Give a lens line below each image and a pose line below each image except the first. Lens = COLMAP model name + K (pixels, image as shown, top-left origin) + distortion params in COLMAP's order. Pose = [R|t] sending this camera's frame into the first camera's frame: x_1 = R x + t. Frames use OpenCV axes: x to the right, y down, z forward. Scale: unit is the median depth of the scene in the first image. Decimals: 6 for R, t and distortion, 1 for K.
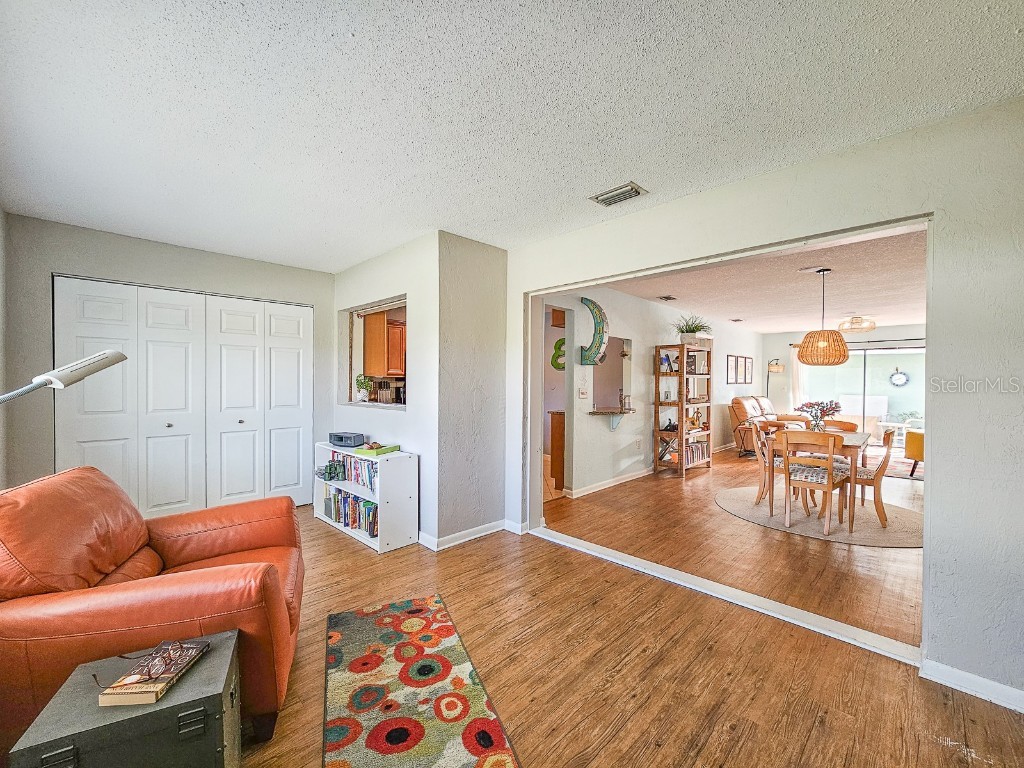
lens RADIAL K [[419.4, 0, 507.6], [0, 419.4, 383.7], [0, 0, 1]] dist [0.002729, 0.000239]
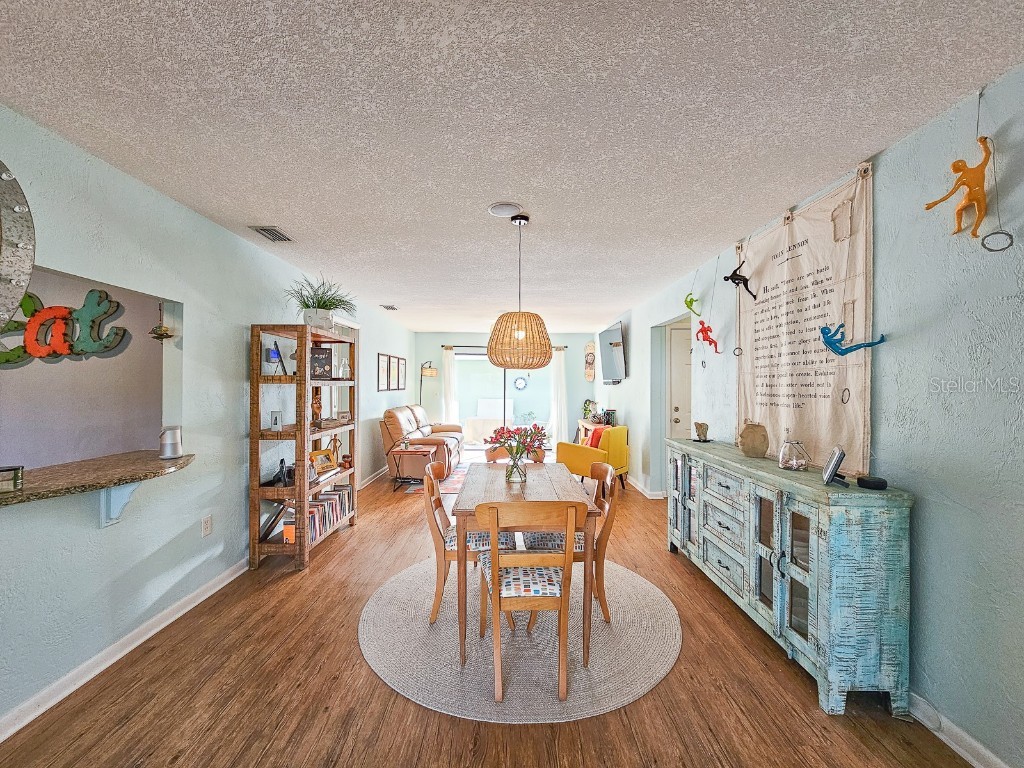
lens RADIAL K [[419.4, 0, 512.2], [0, 419.4, 383.5], [0, 0, 1]] dist [0.002729, 0.000239]
pose [[0.700958, -0.002127, 0.713200, 0.203777], [0.006584, 0.999972, -0.003489, -0.012998], [-0.713172, 0.007141, 0.700952, 0.395203]]
